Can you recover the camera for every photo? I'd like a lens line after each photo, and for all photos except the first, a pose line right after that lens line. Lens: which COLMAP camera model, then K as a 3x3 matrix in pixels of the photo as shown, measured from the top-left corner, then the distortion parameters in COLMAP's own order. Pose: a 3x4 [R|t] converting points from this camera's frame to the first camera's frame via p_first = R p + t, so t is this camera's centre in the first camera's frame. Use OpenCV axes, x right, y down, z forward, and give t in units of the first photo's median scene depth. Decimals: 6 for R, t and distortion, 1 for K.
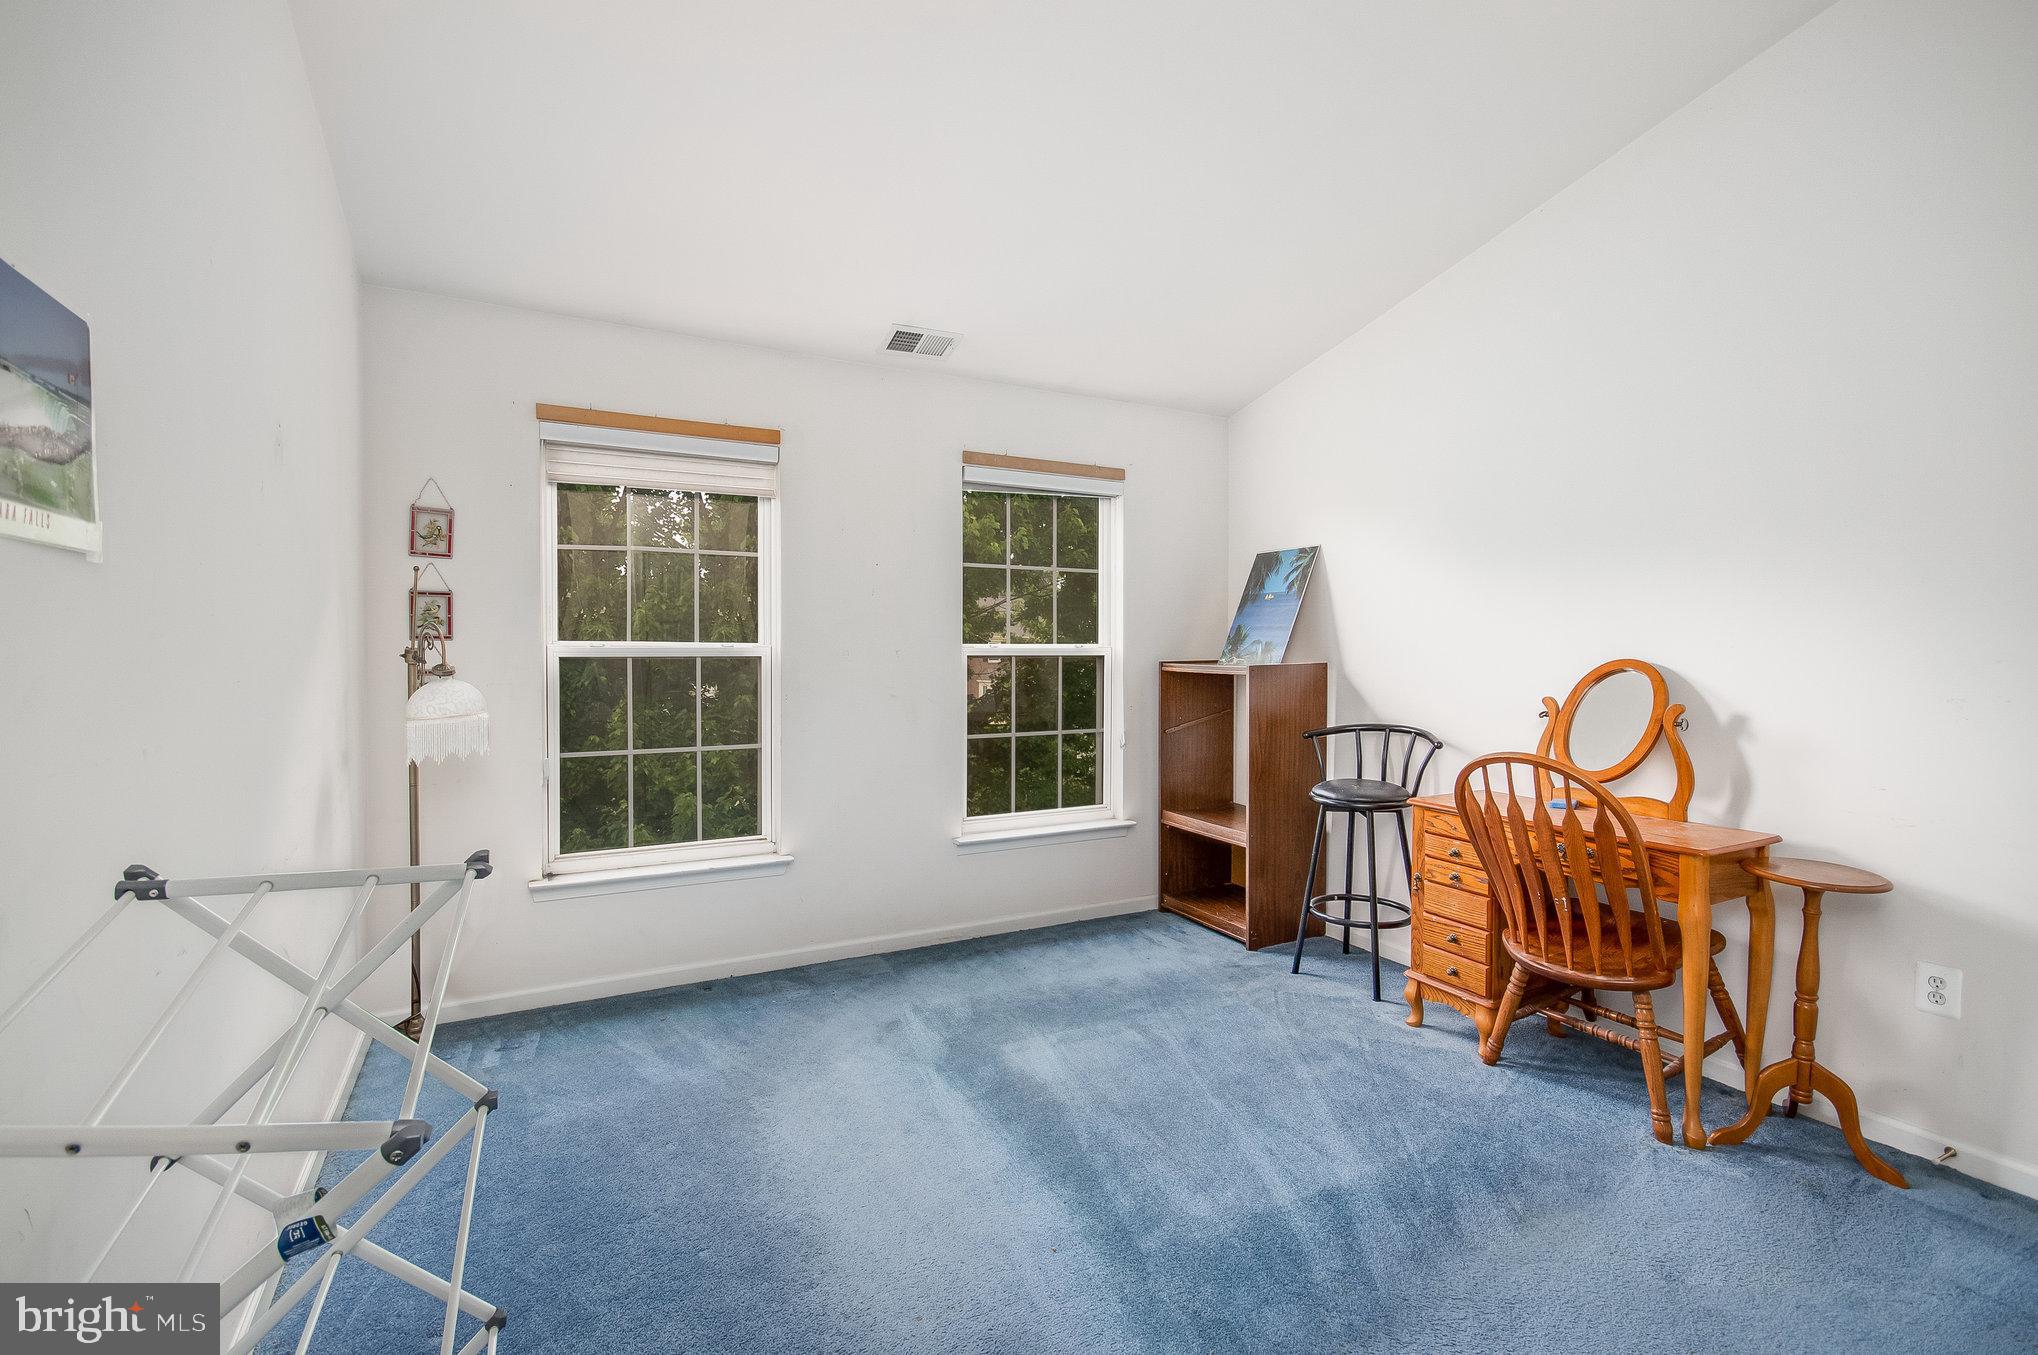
lens RADIAL K [[922.4, 0, 1029.3], [0, 922.4, 630.3], [0, 0, 1]] dist [0.000208, -0.000173]
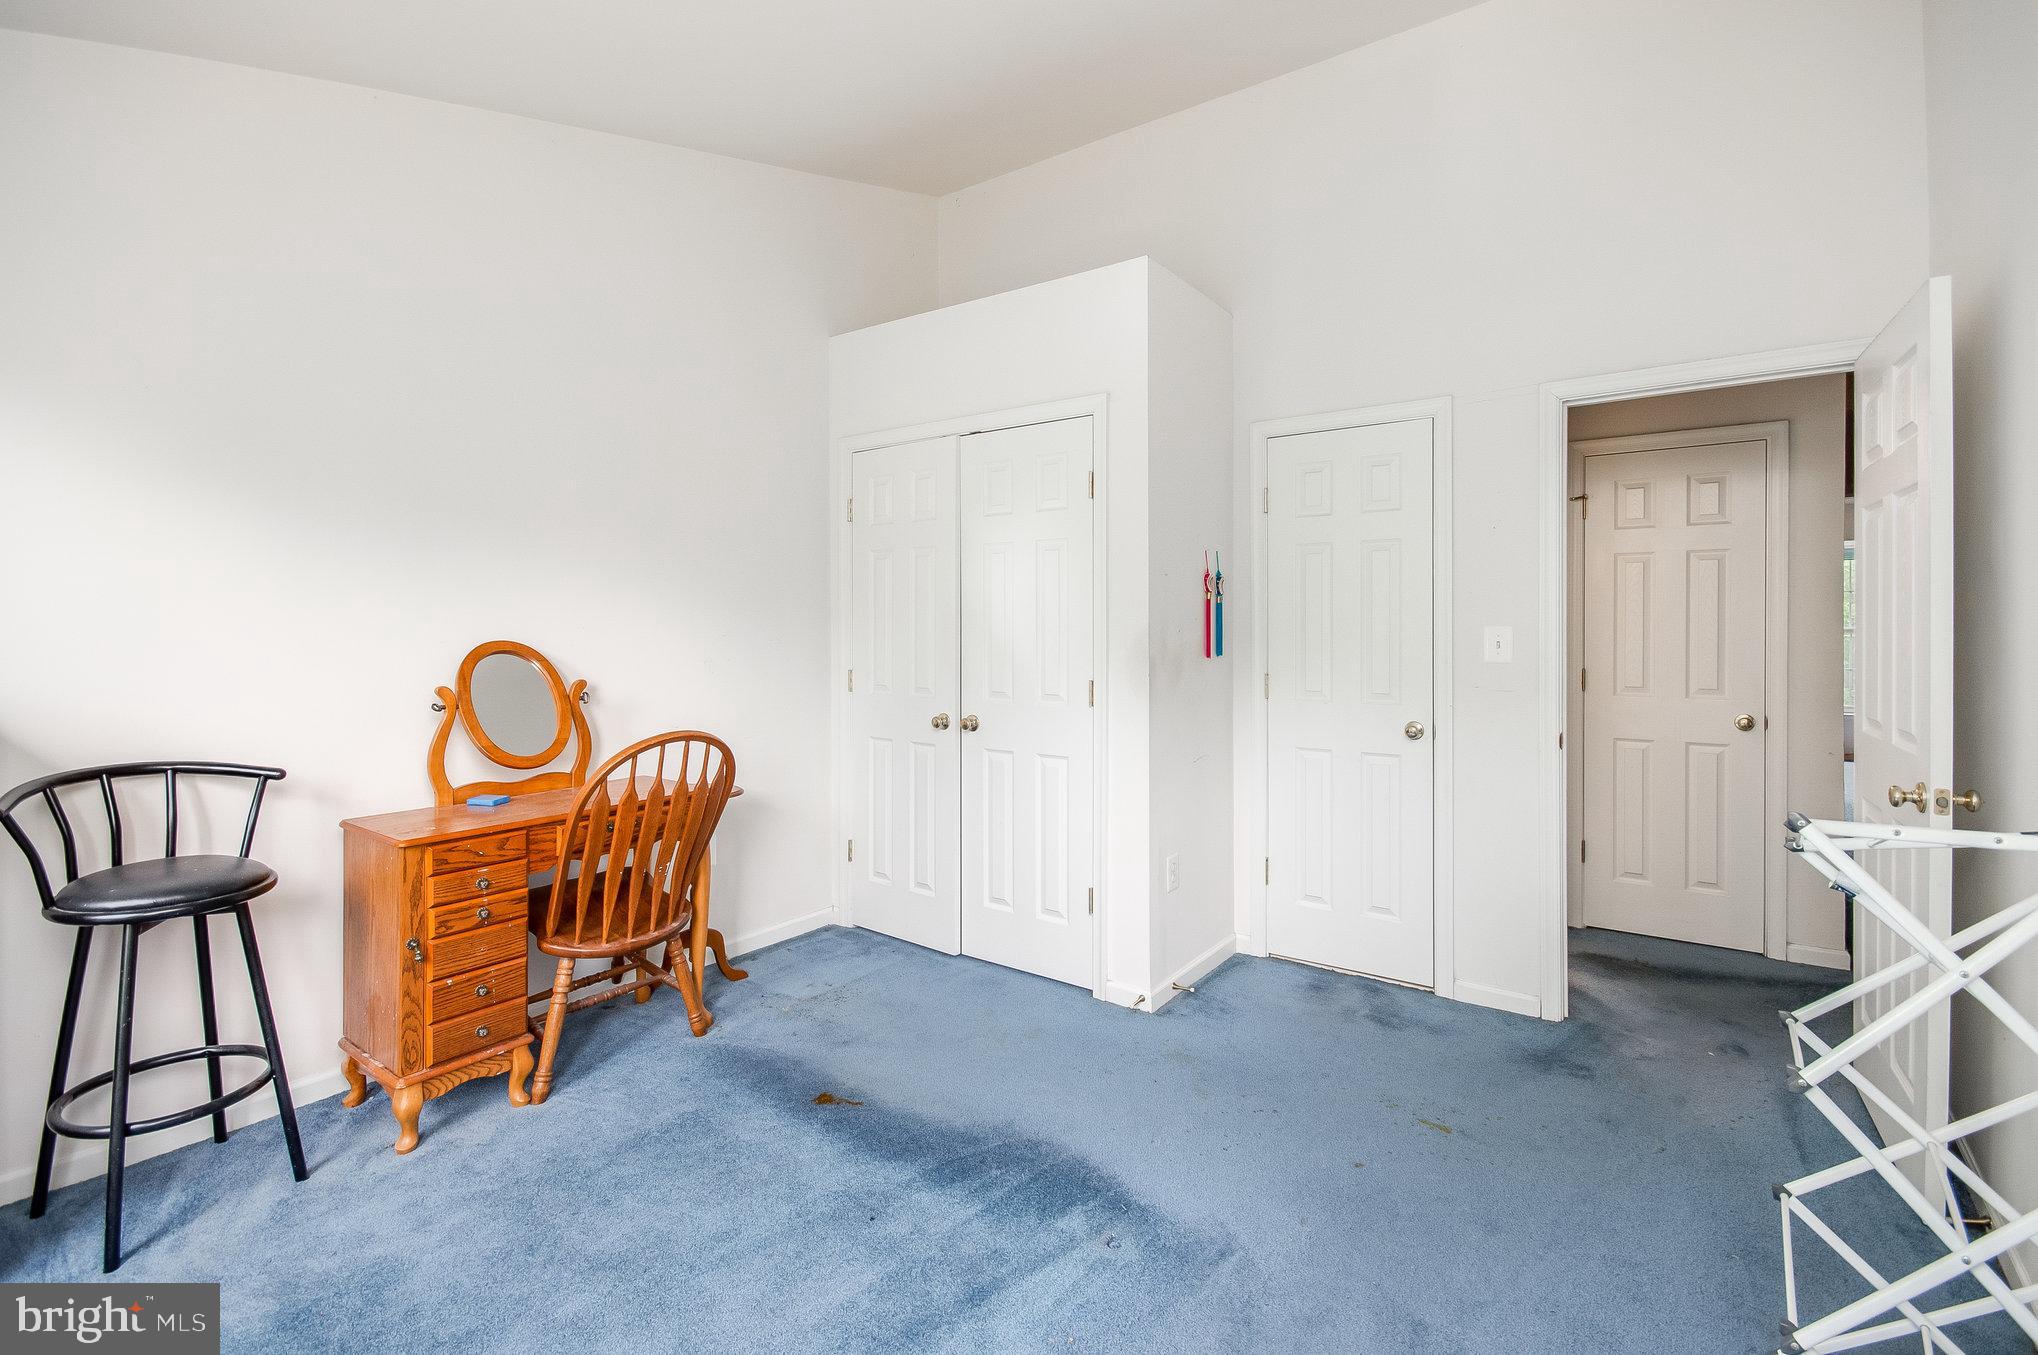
lens RADIAL K [[922.4, 0, 1029.3], [0, 922.4, 630.3], [0, 0, 1]] dist [0.000208, -0.000173]
pose [[-0.423923, -0.002593, 0.905694, -0.437558], [-0.004006, 0.999991, 0.000988, 0.016358], [-0.905689, -0.003210, -0.423930, 0.837800]]
